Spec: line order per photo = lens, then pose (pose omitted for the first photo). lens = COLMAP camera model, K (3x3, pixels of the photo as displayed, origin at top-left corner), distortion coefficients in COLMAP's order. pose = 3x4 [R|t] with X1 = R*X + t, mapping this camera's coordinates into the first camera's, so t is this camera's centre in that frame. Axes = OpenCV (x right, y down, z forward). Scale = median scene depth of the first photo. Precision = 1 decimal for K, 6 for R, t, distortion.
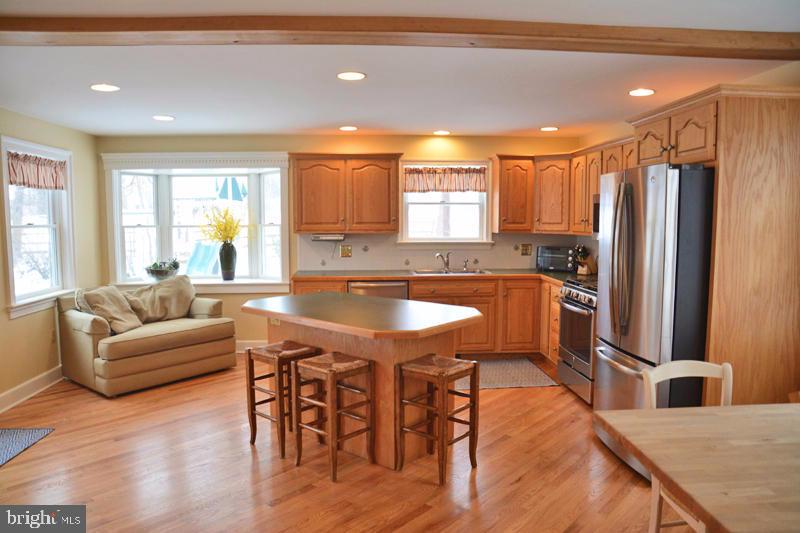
lens RADIAL K [[563.6, 0, 400.9], [0, 563.6, 266.8], [0, 0, 1]] dist [-0.125288, 0.072522]
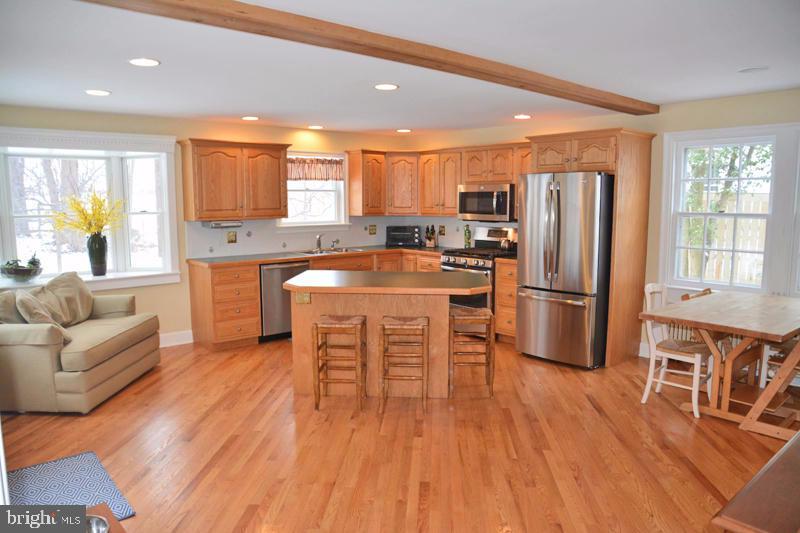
lens RADIAL K [[563.6, 0, 400.5], [0, 563.6, 269.3], [0, 0, 1]] dist [-0.125288, 0.072522]
pose [[0.798462, -0.073783, 0.597508, -0.479915], [0.054678, 0.997247, 0.050078, -0.003532], [-0.599558, -0.007315, 0.800298, 0.006168]]
